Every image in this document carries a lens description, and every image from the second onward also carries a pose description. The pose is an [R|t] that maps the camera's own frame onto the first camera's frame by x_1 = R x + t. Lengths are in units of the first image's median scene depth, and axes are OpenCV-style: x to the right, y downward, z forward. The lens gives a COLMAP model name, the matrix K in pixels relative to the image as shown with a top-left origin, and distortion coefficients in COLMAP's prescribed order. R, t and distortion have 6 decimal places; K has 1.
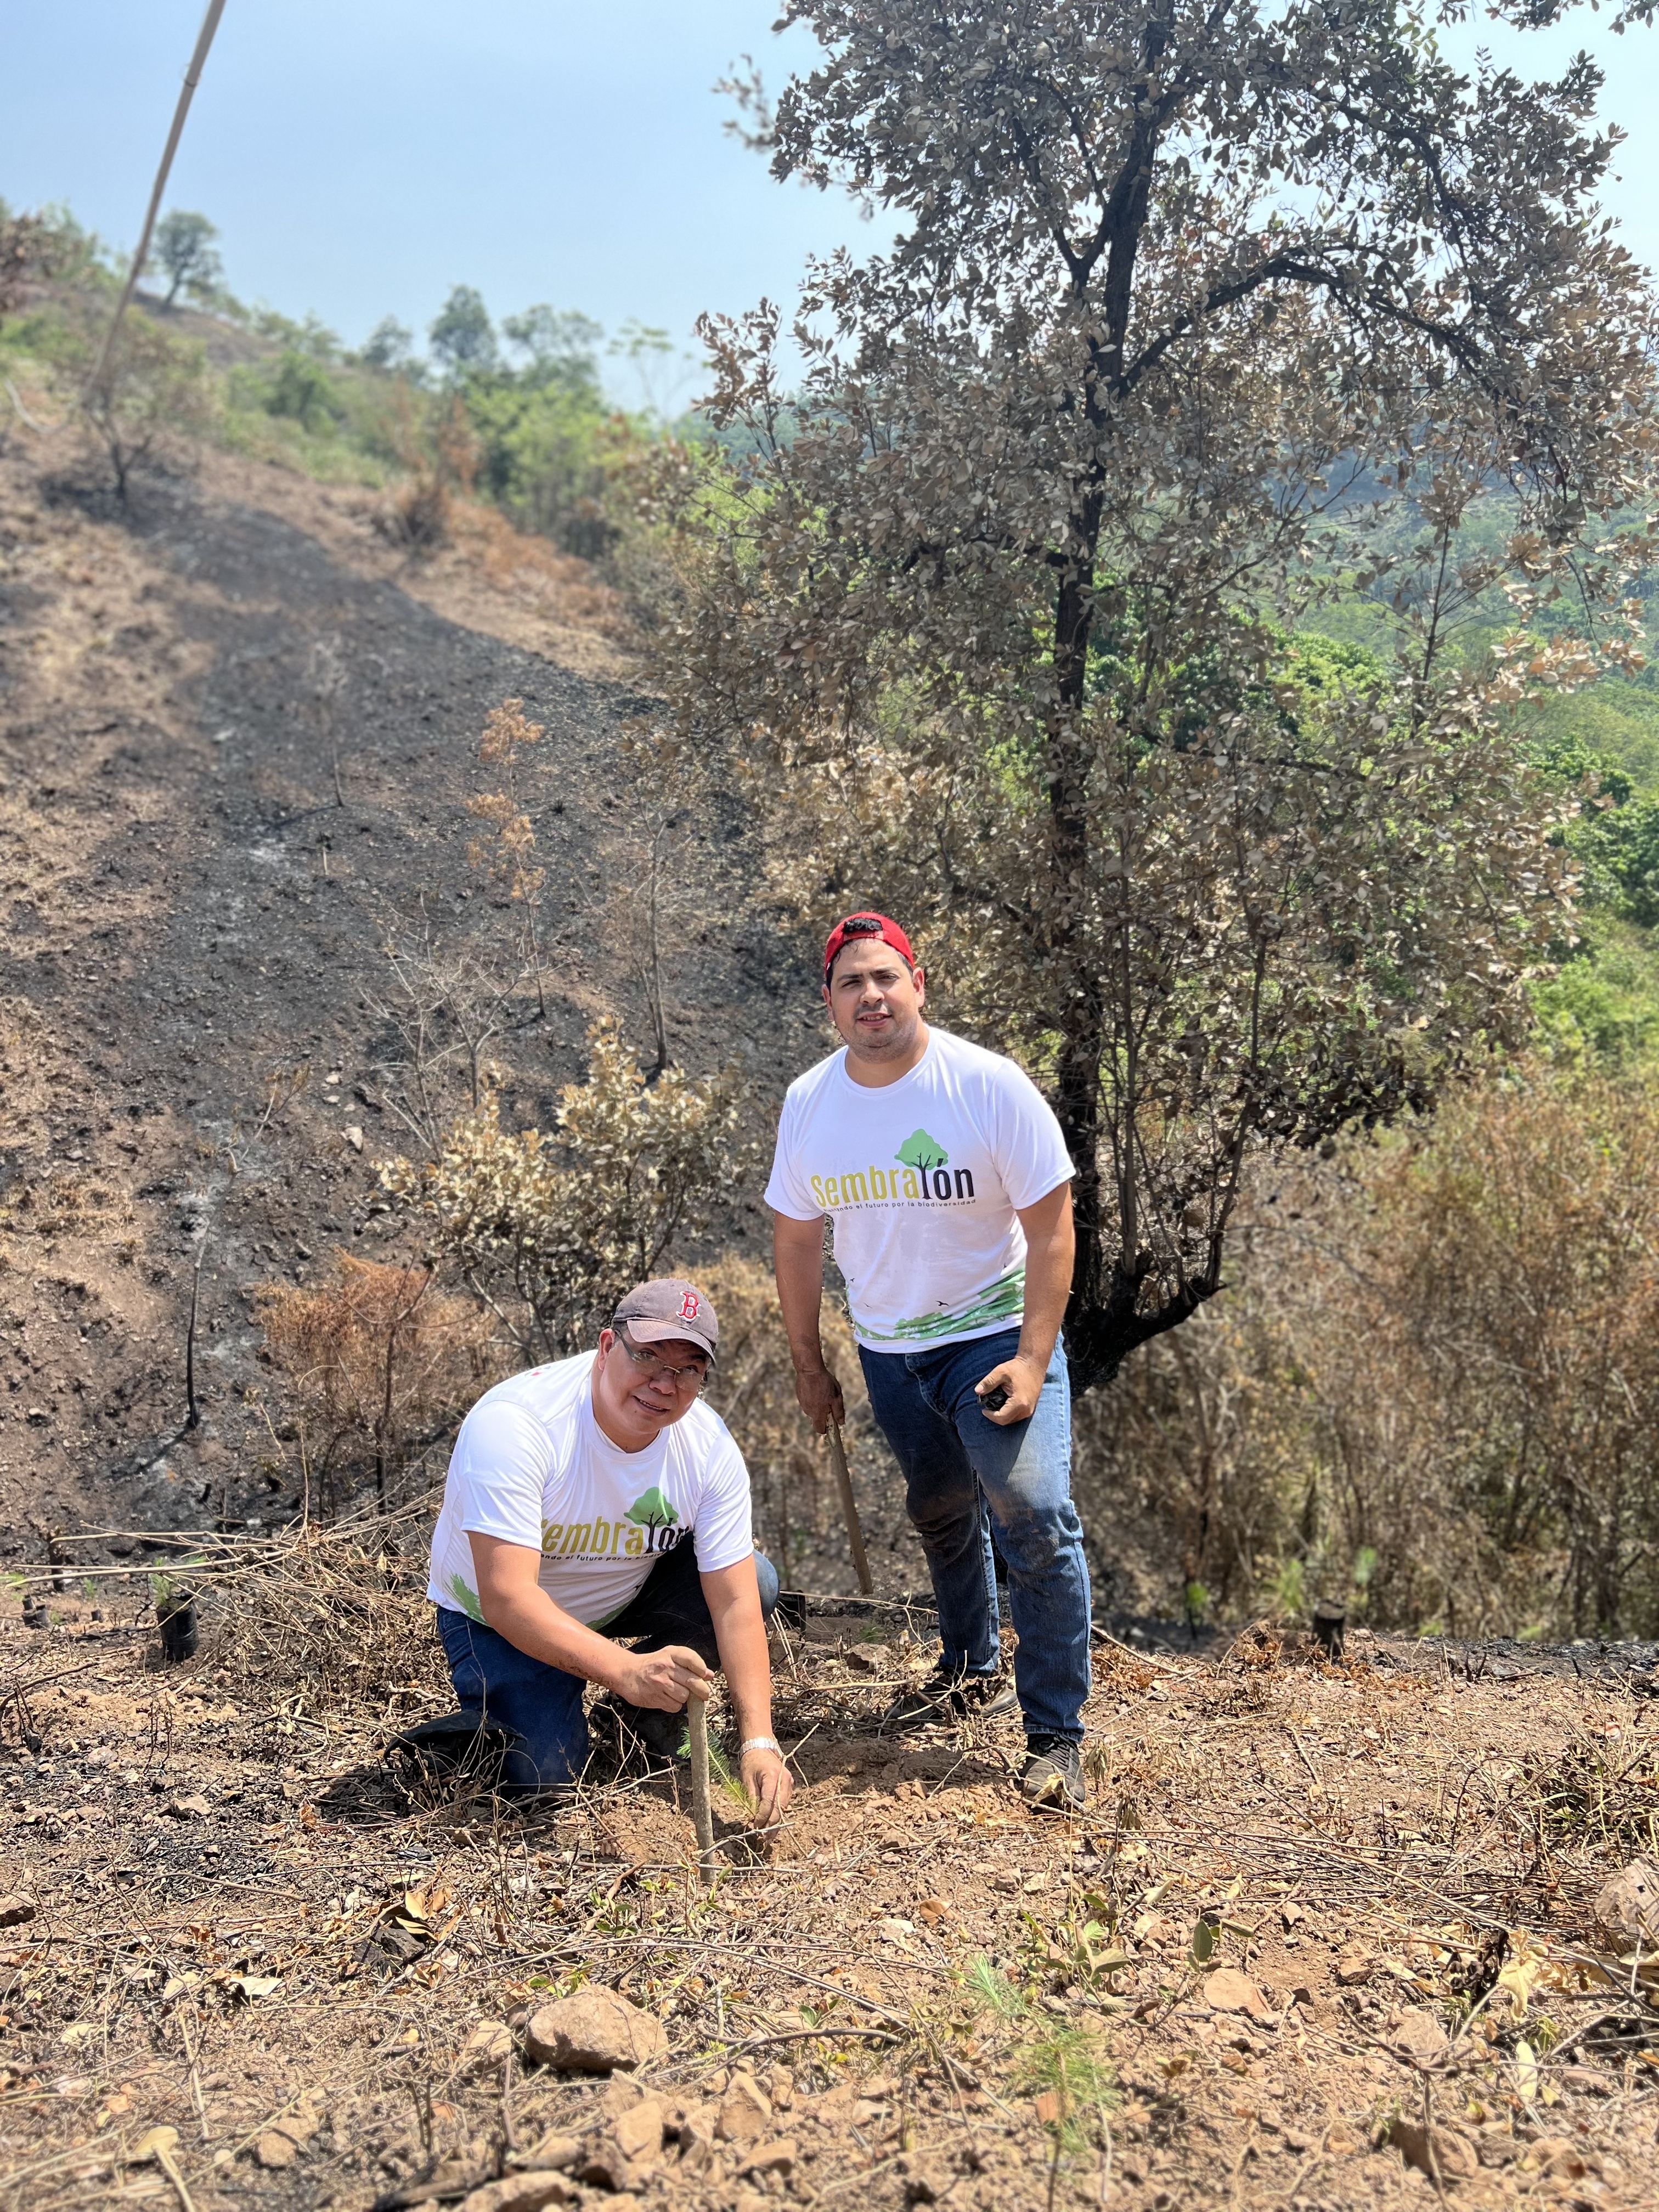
lens RADIAL K [[1666.8, 0, 830.6], [0, 1666.8, 1110.7], [0, 0, 1]] dist [0.024372, -0.029479]
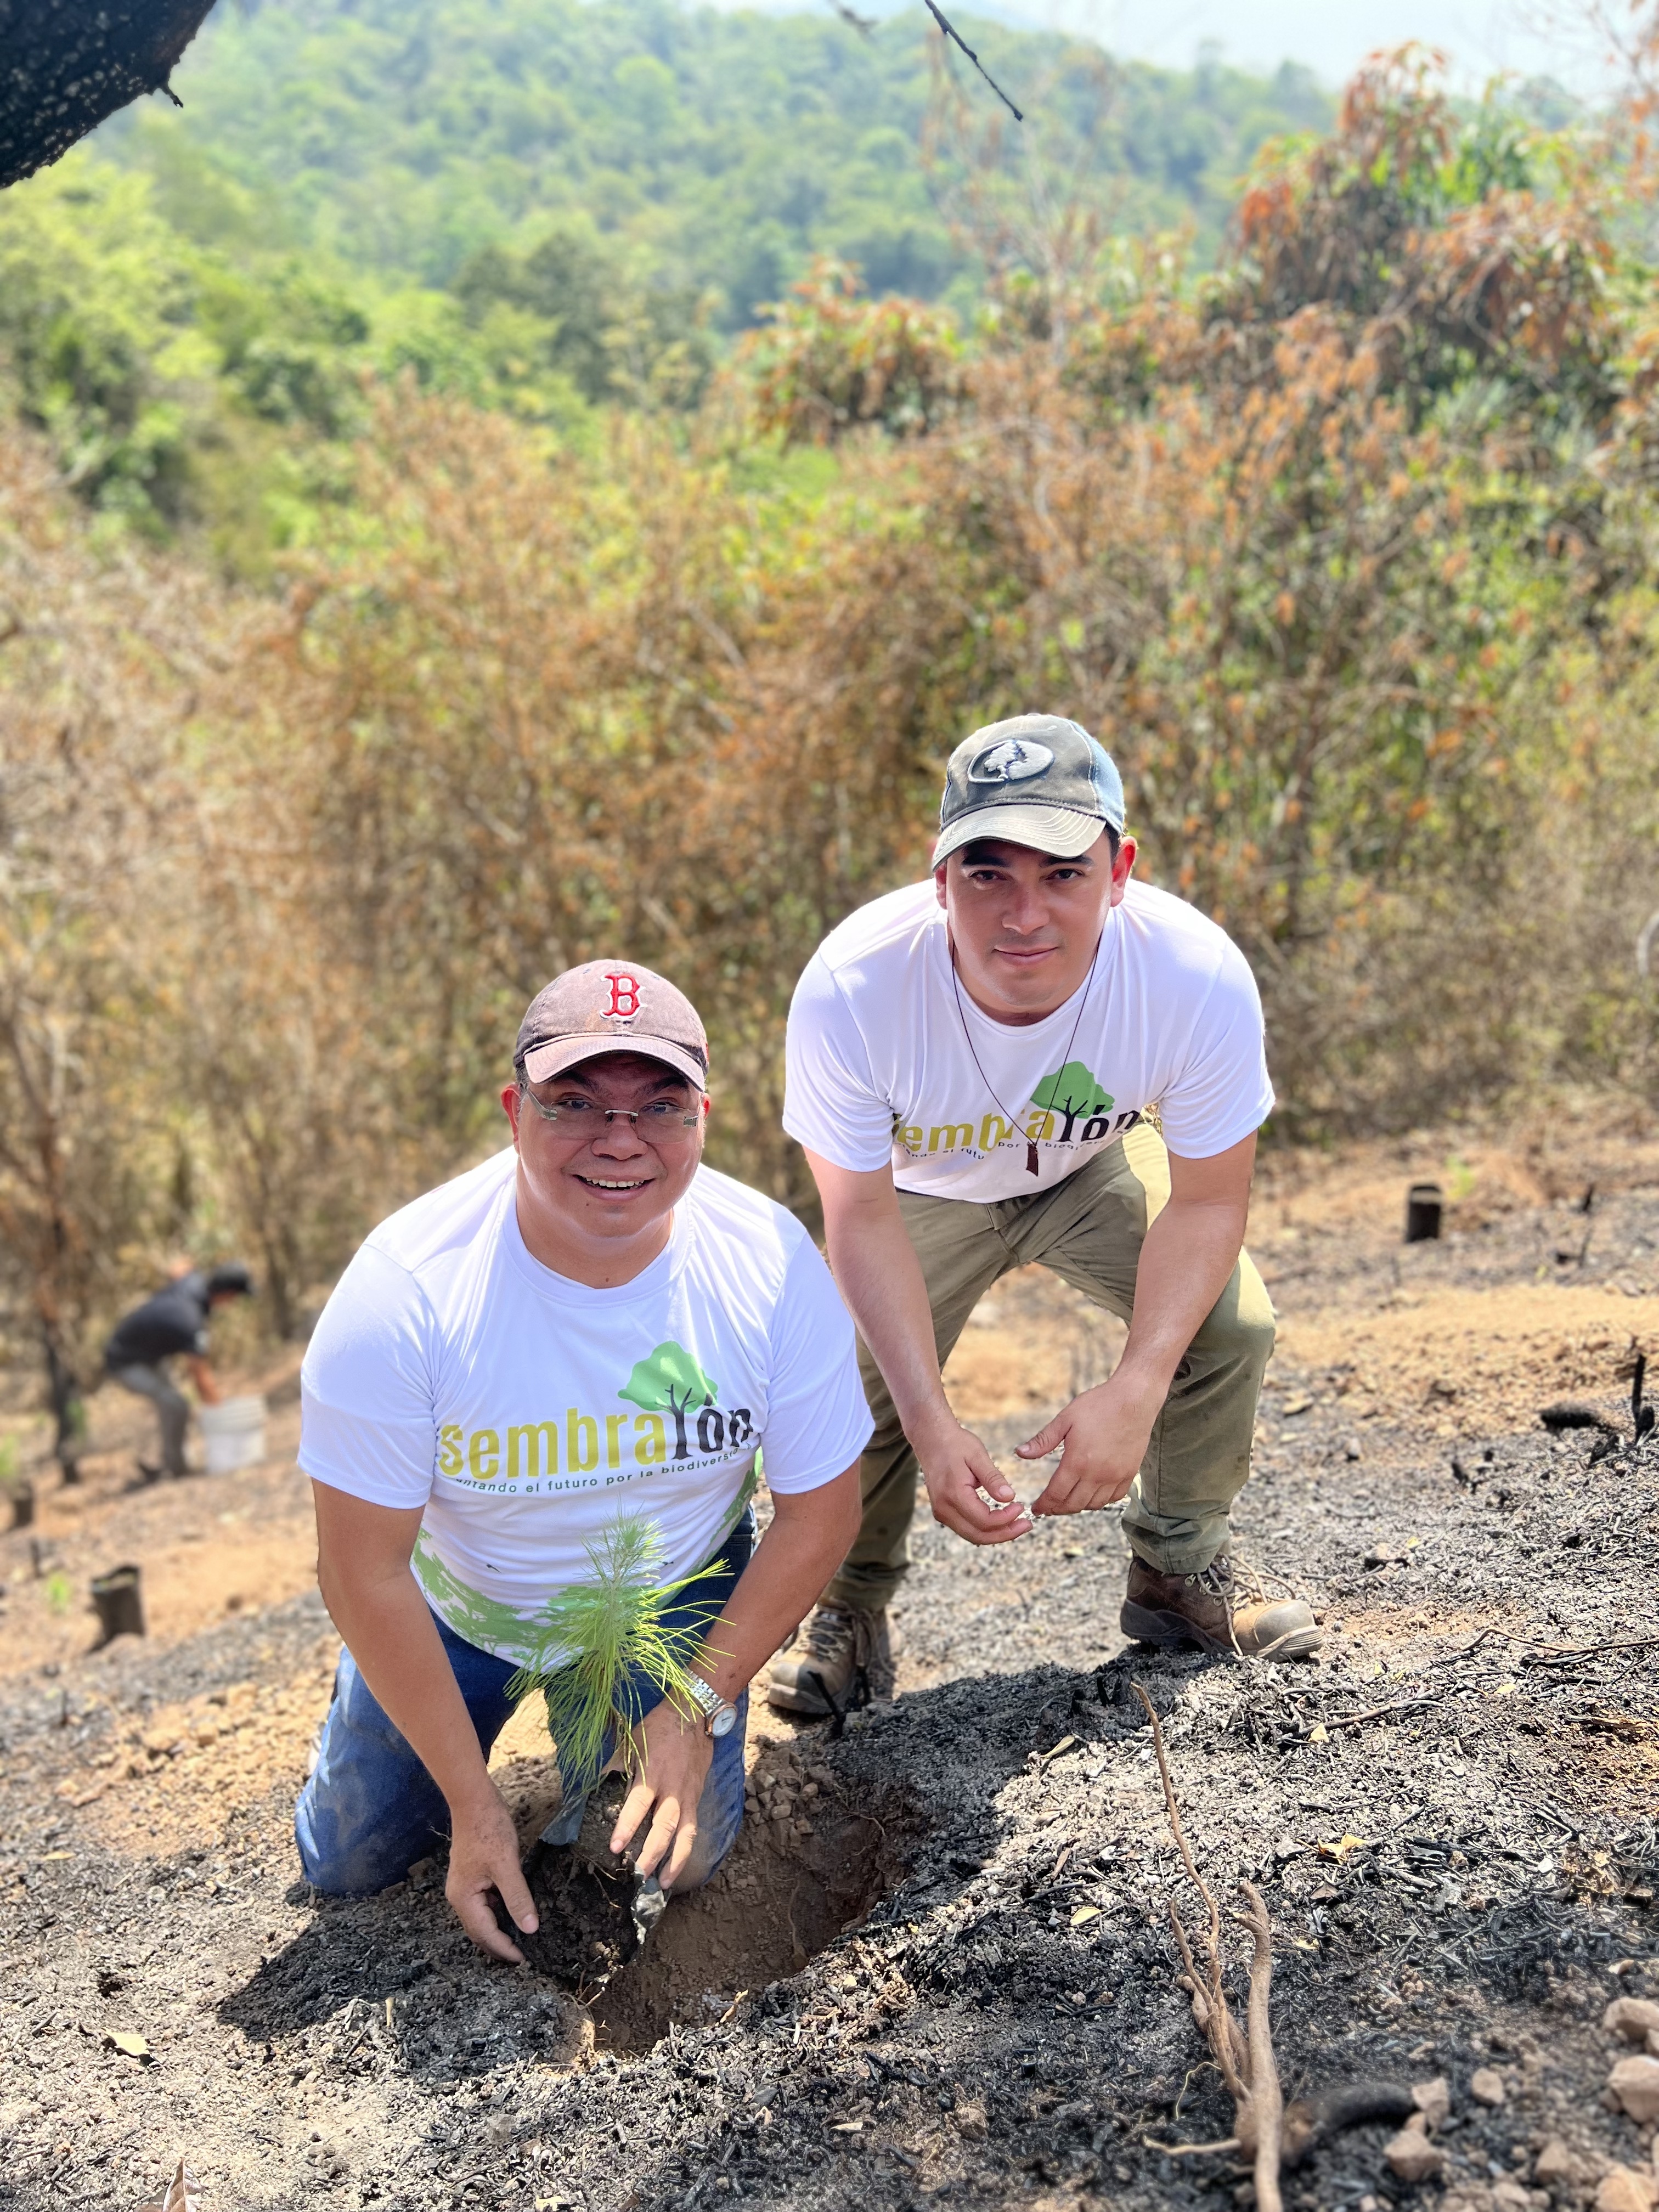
lens RADIAL K [[1666.8, 0, 831.3], [0, 1666.8, 1119.5], [0, 0, 1]] dist [0.024372, -0.029479]
pose [[0.756449, -0.203588, 0.621560, 0.024338], [0.063868, 0.968772, 0.239587, 0.029554], [-0.650927, -0.141537, 0.745829, 0.143556]]
